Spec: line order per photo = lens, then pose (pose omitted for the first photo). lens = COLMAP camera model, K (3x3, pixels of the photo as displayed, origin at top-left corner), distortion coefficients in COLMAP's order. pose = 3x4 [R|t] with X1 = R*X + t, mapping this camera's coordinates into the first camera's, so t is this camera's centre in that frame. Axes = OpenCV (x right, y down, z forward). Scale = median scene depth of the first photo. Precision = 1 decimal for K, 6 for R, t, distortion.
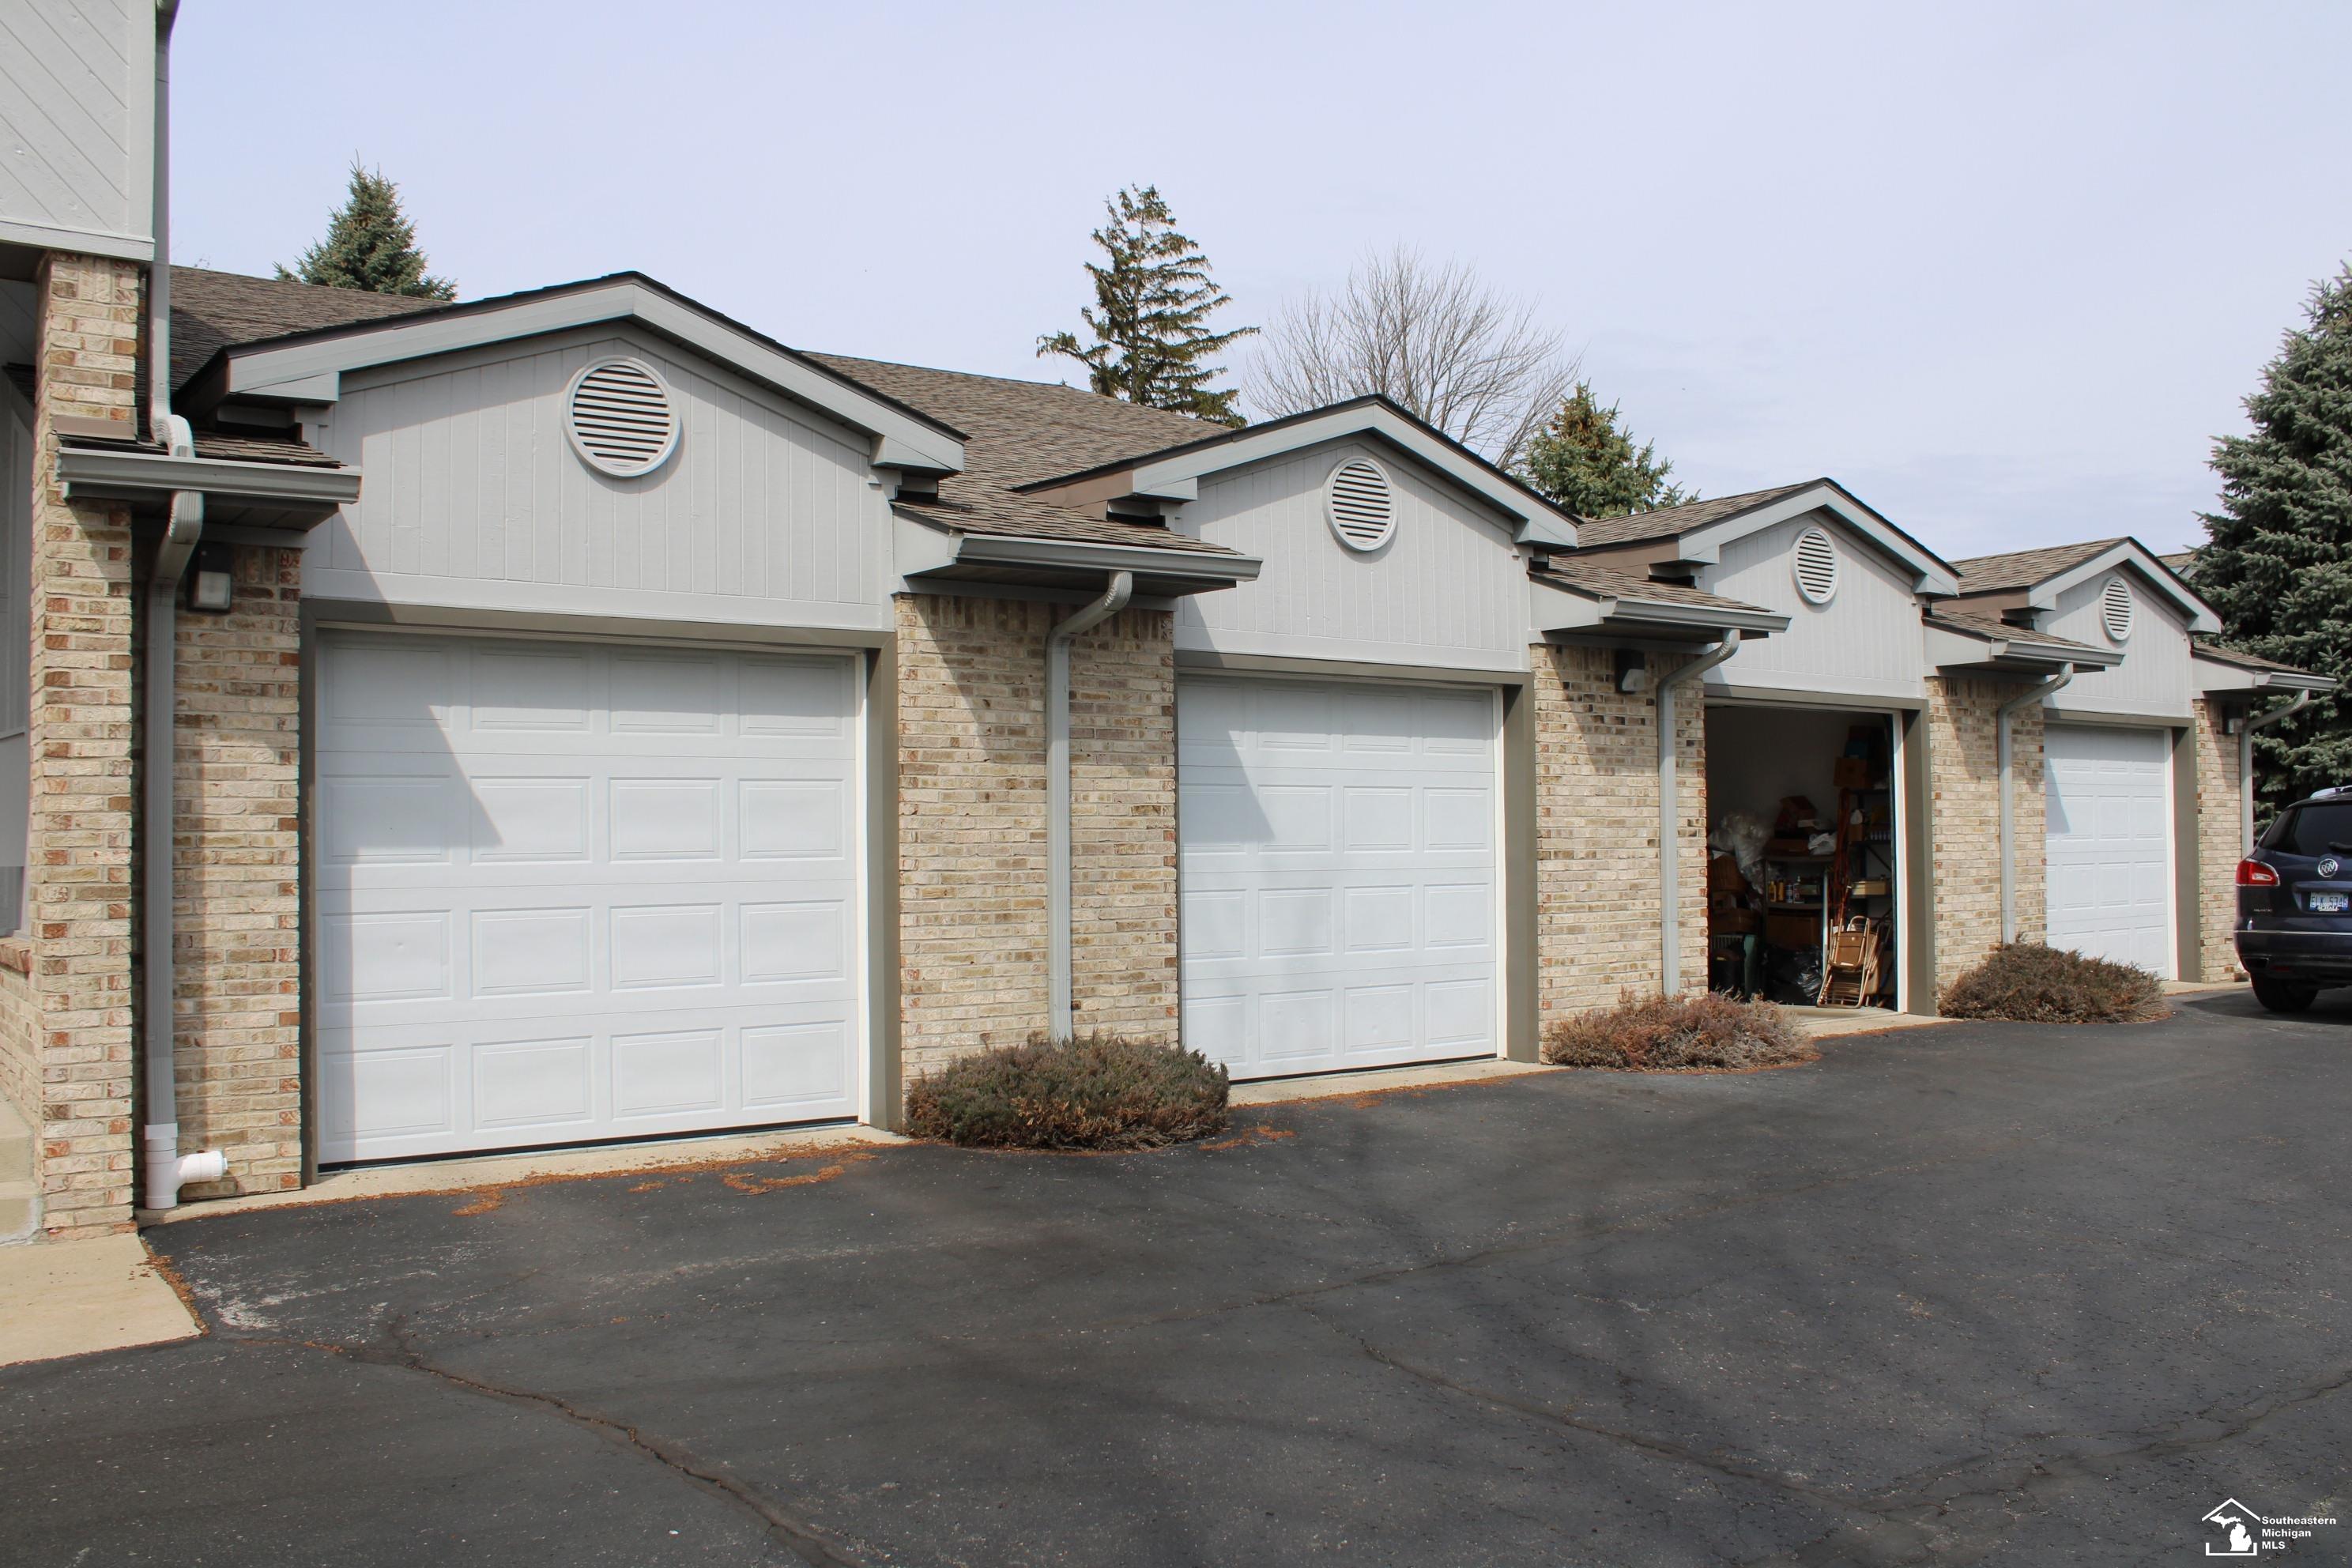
lens RADIAL K [[1962.2, 0, 1170.8], [0, 1962.2, 776.8], [0, 0, 1]] dist [-0.159363, 0.107852]
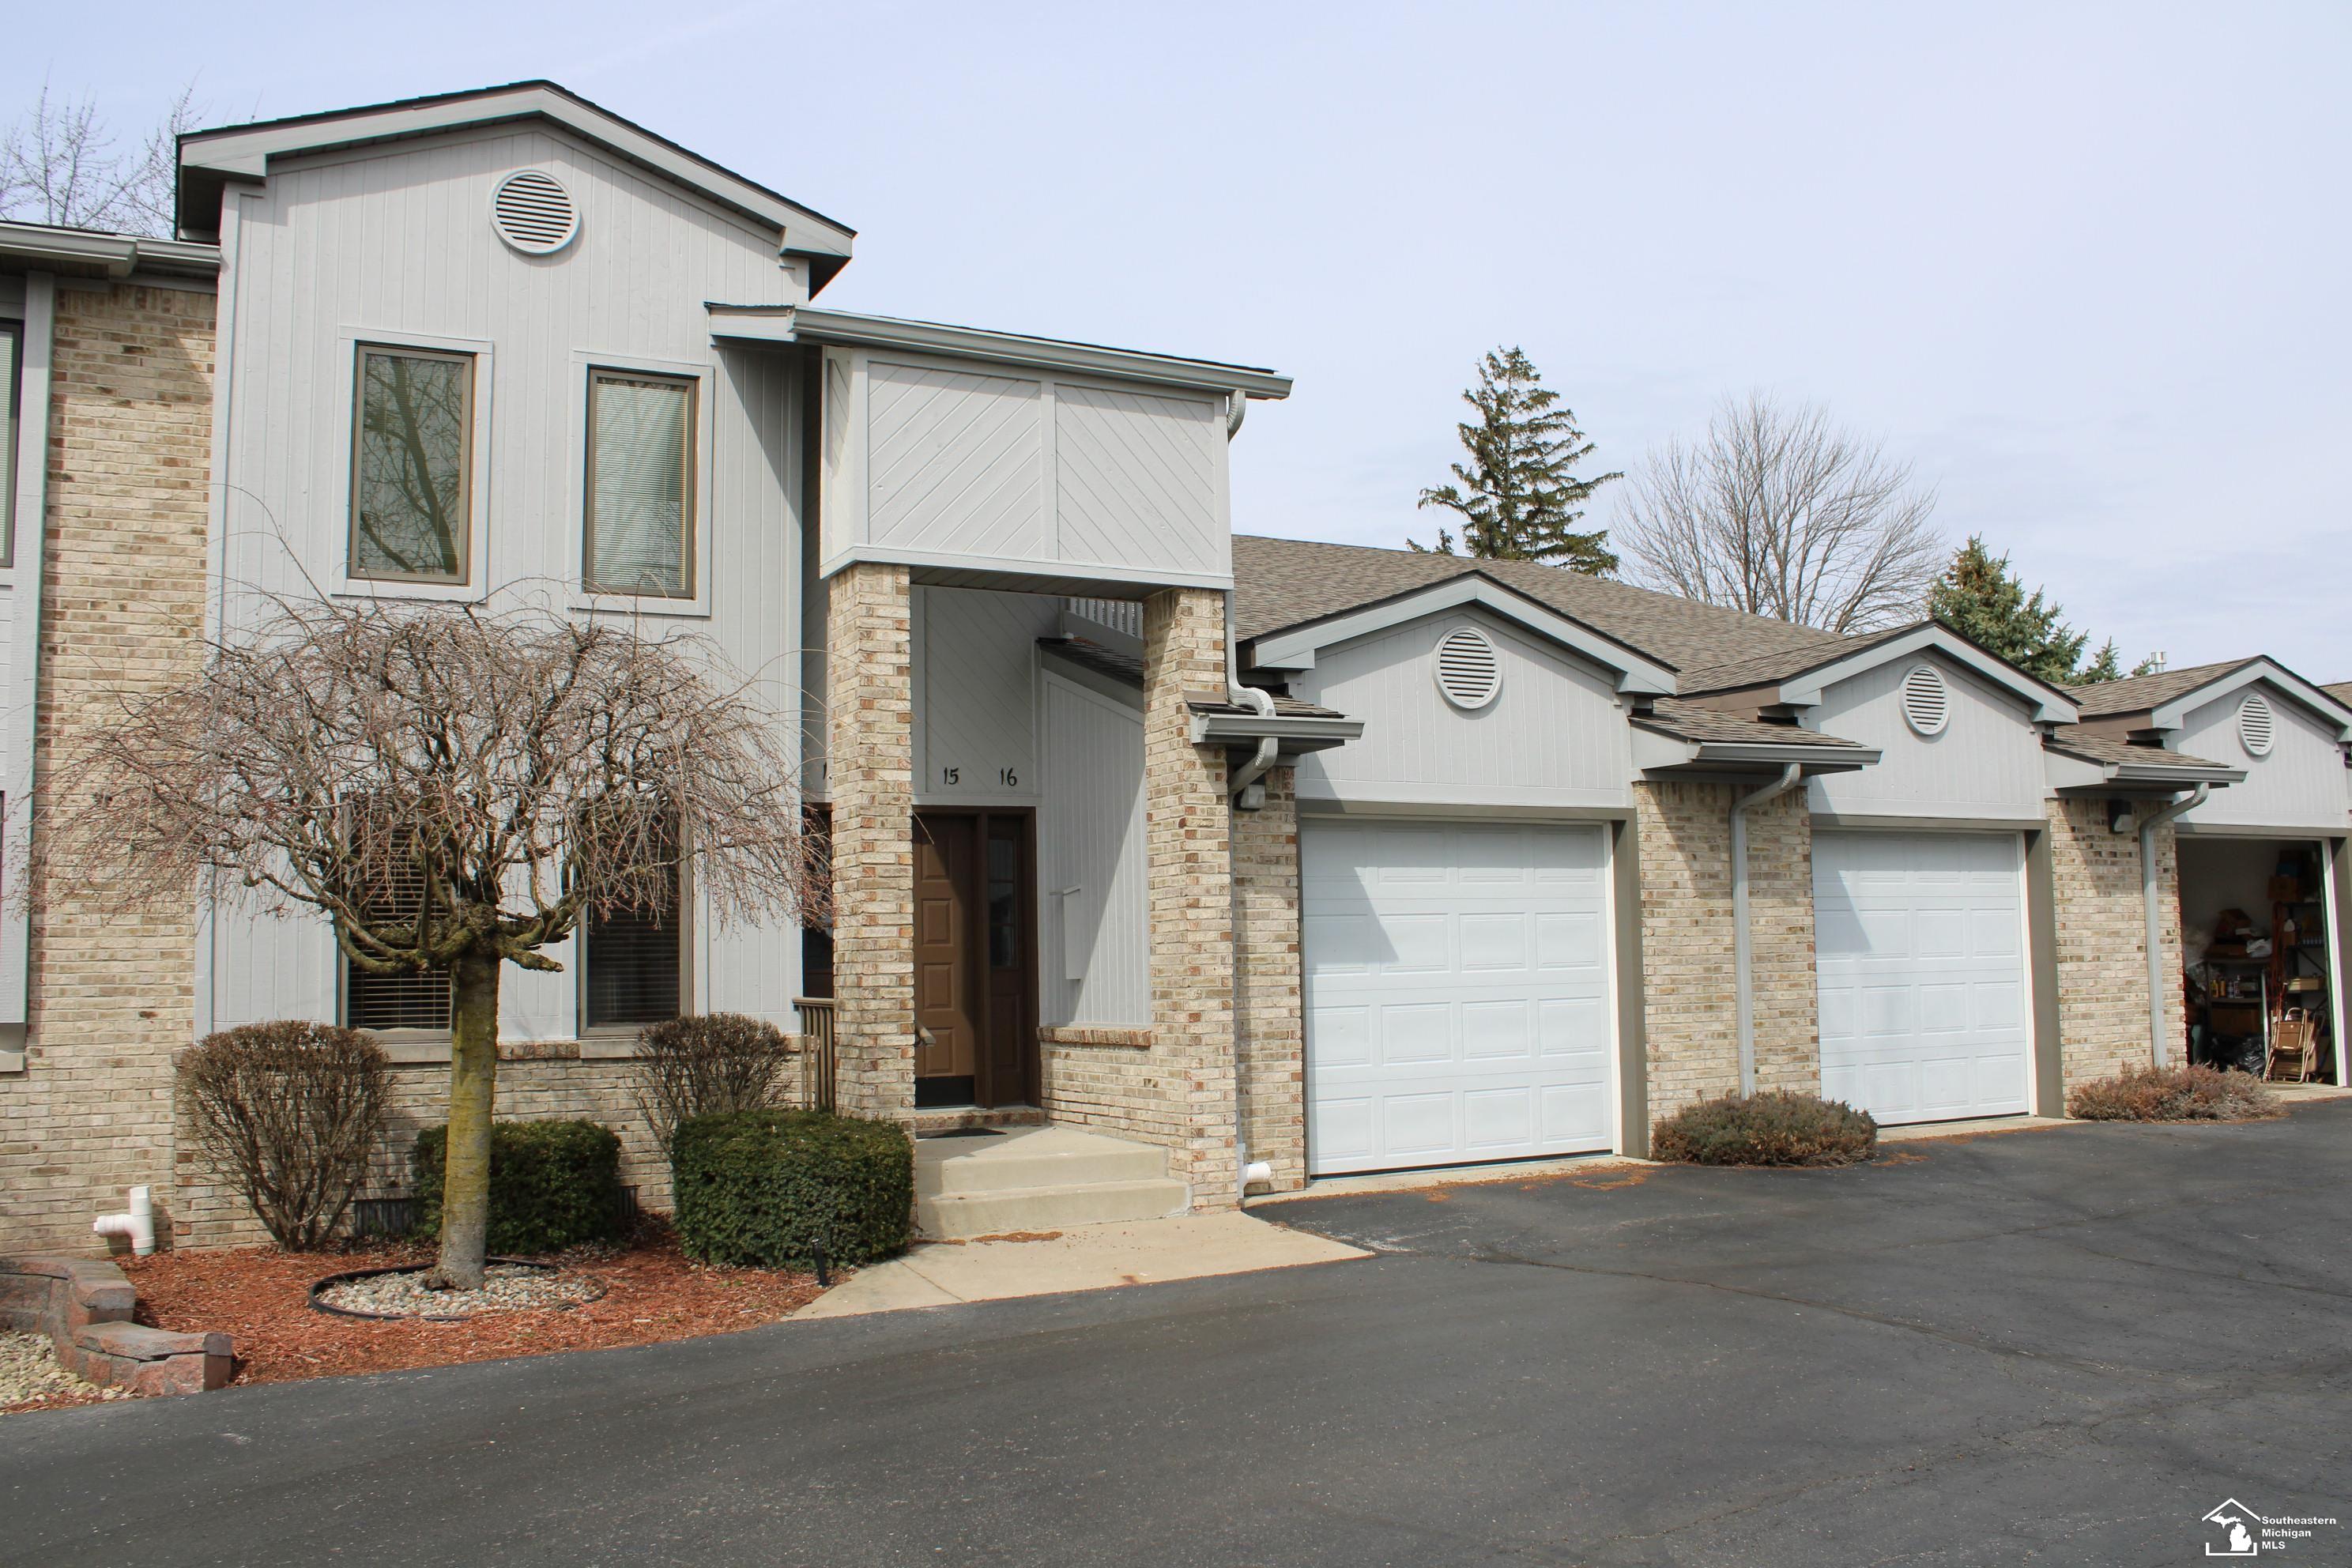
lens RADIAL K [[1962.2, 0, 1151.1], [0, 1962.2, 774.0], [0, 0, 1]] dist [-0.159363, 0.107852]
pose [[0.987084, -0.021821, -0.158713, -0.246657], [0.011900, 0.997930, -0.063194, -0.012560], [0.159763, 0.060489, 0.985300, -0.430714]]
